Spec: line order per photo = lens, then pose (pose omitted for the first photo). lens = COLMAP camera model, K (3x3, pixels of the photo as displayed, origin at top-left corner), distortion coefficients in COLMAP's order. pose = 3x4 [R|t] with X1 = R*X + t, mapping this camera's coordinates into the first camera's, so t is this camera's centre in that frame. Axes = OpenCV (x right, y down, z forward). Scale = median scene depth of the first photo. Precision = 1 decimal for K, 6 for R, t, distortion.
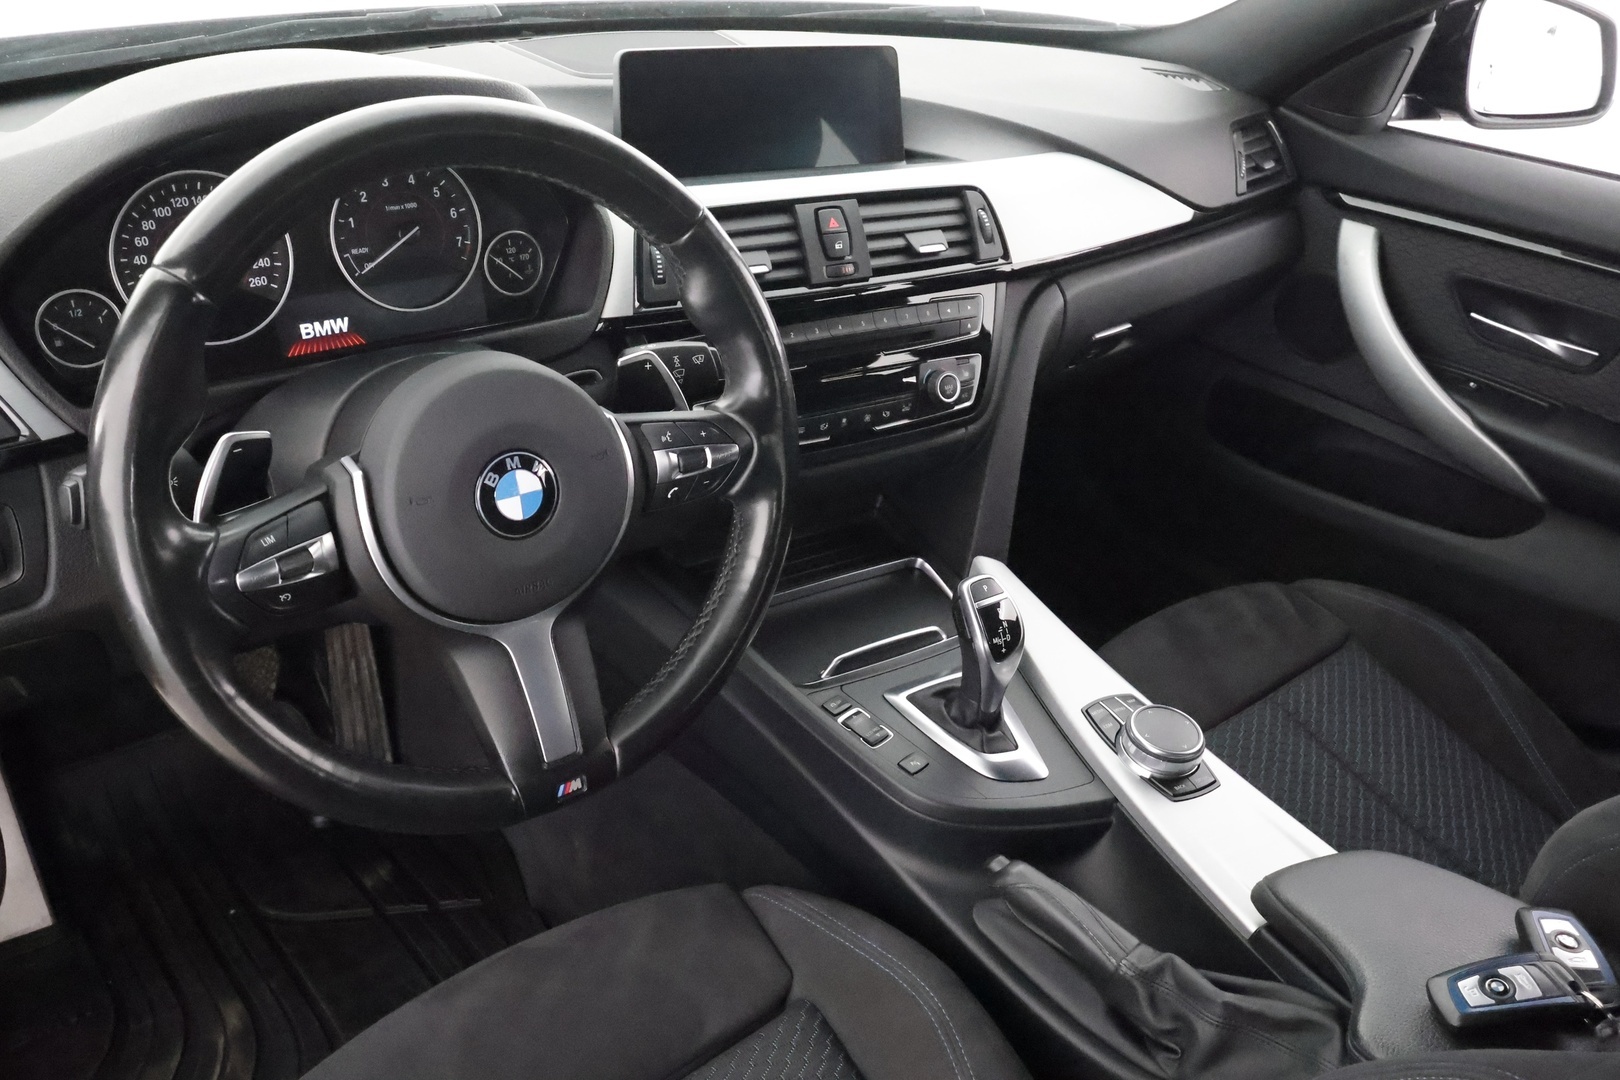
lens RADIAL K [[1254.1, 0, 813.3], [0, 1254.1, 543.3], [0, 0, 1]] dist [0.005125, -0.003209]
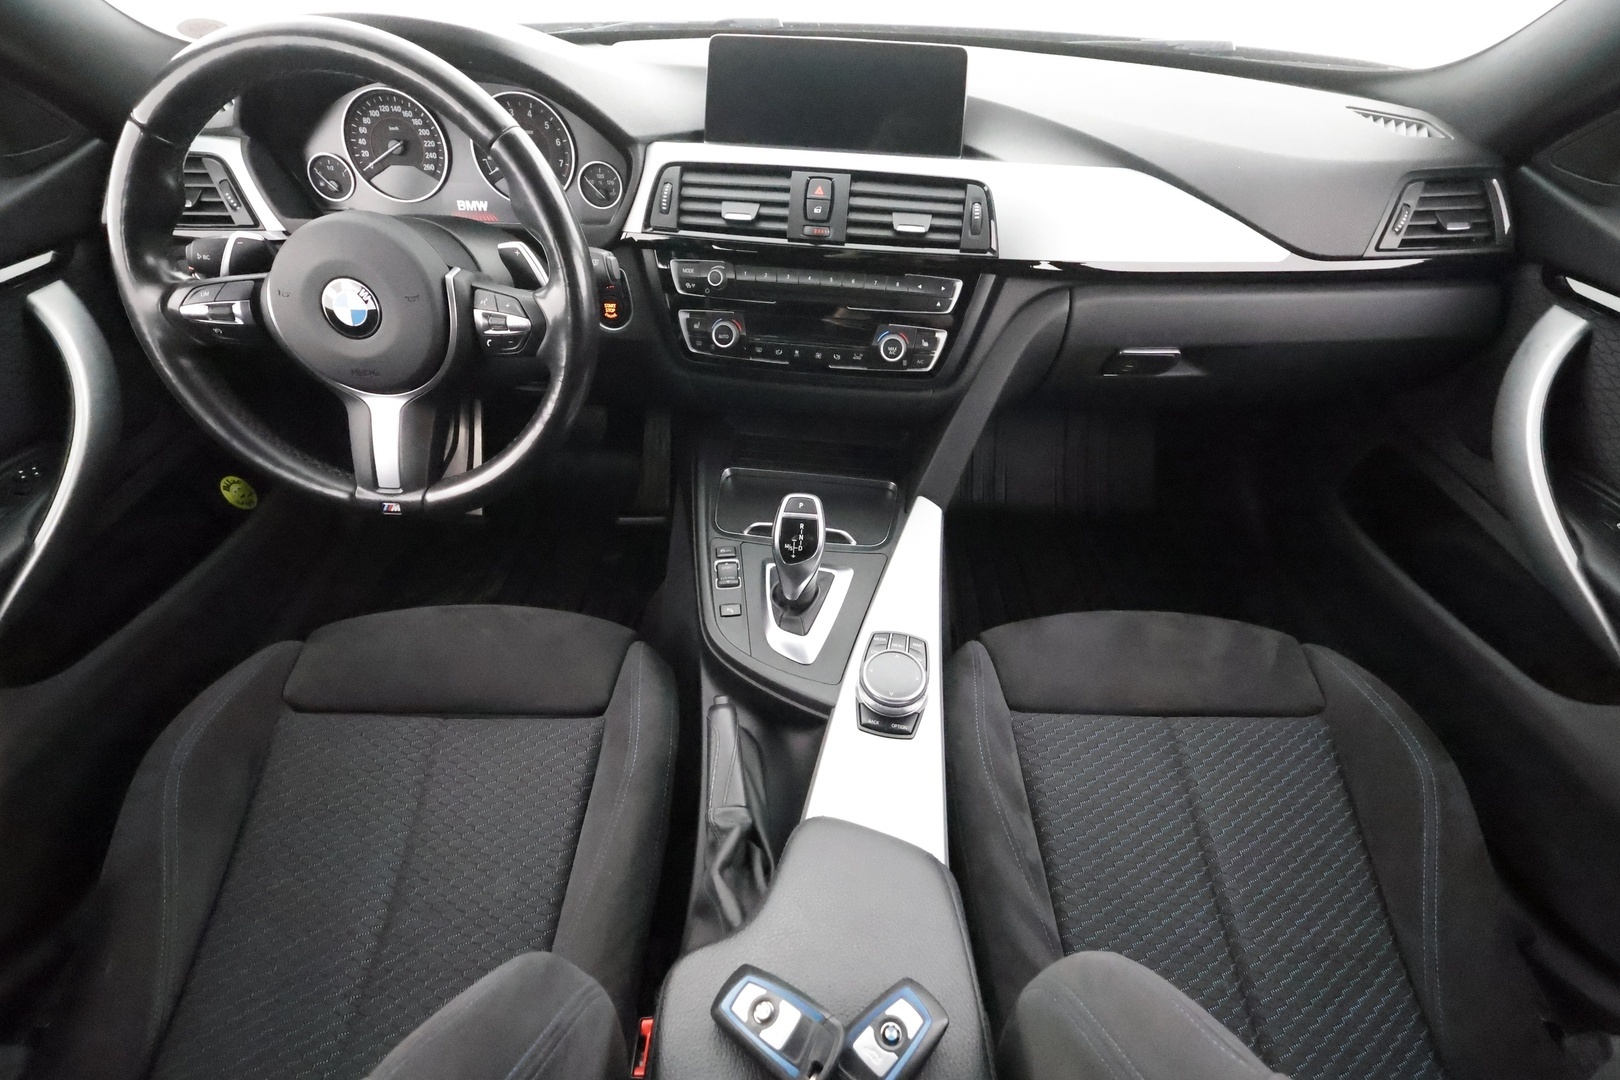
lens RADIAL K [[755.7, 0, 810.8], [0, 755.7, 541.6], [0, 0, 1]] dist [-0.003572, -0.000135]
pose [[0.769585, 0.368554, -0.521447, 0.498182], [-0.292893, 0.929388, 0.224613, -0.092541], [0.567409, -0.020131, 0.823190, 0.351194]]
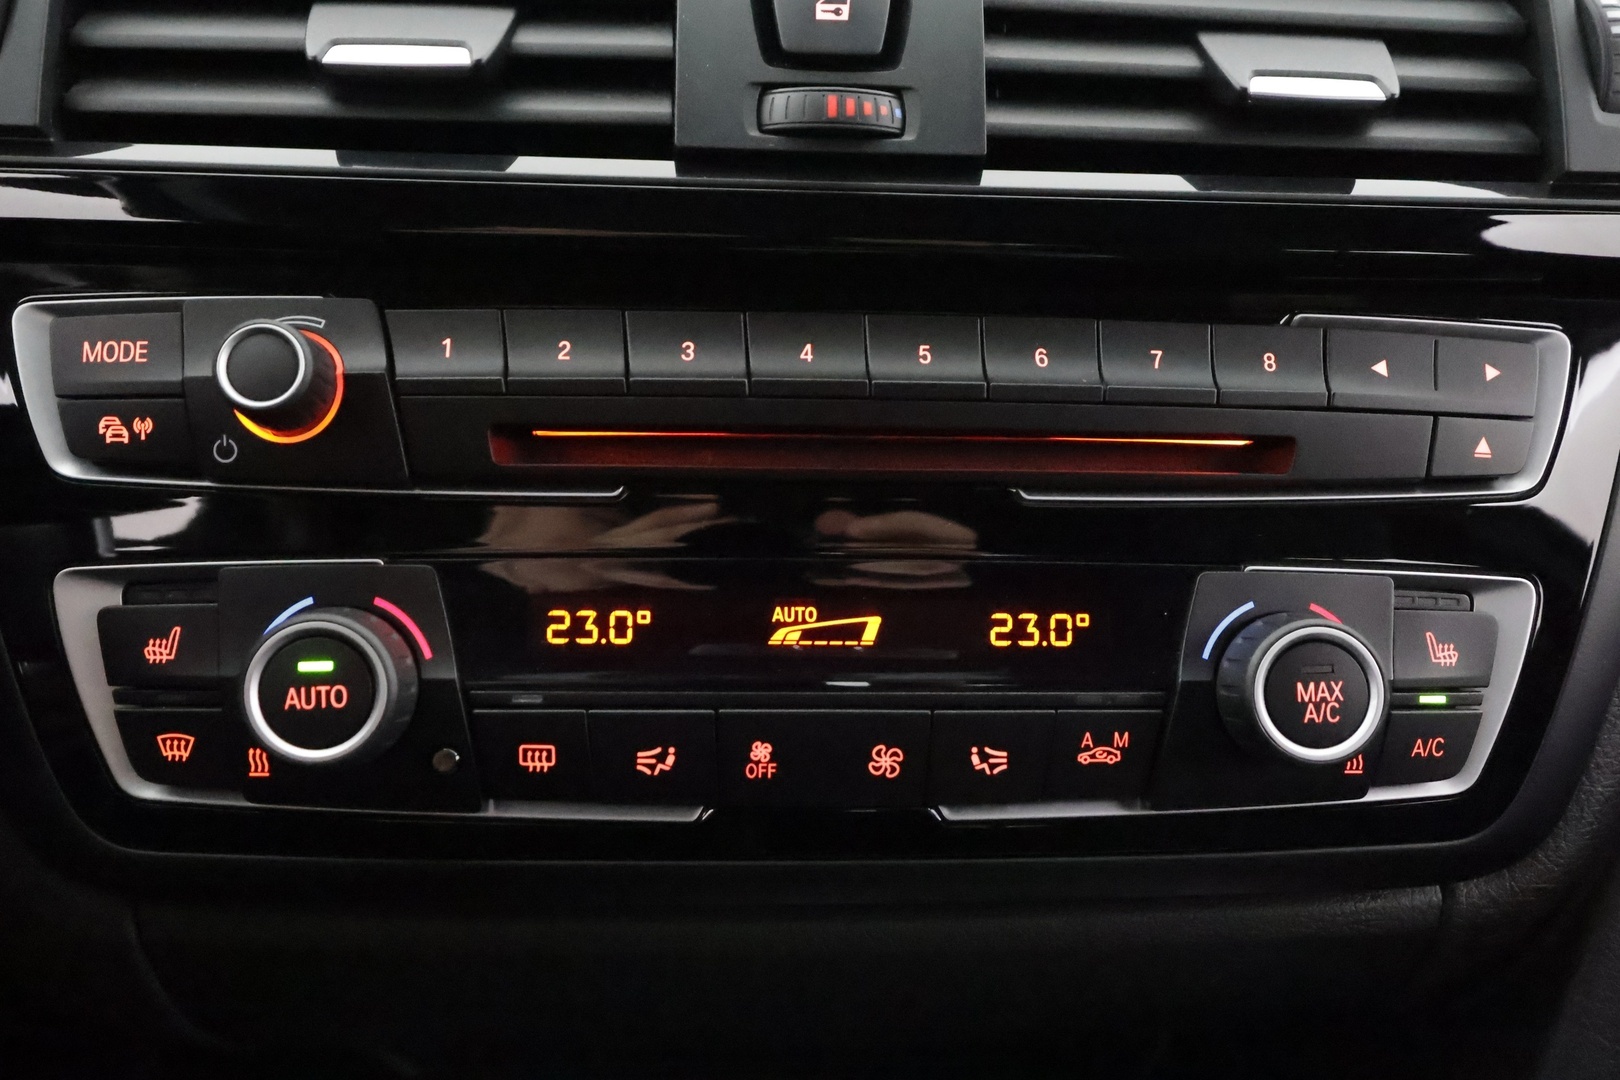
lens RADIAL K [[1254.1, 0, 808.7], [0, 1254.1, 542.0], [0, 0, 1]] dist [0.005125, -0.003209]
pose [[0.872029, 0.105702, -0.477905, 0.131825], [-0.212790, 0.961174, -0.175686, -0.093408], [0.440779, 0.254897, 0.860663, 0.774852]]
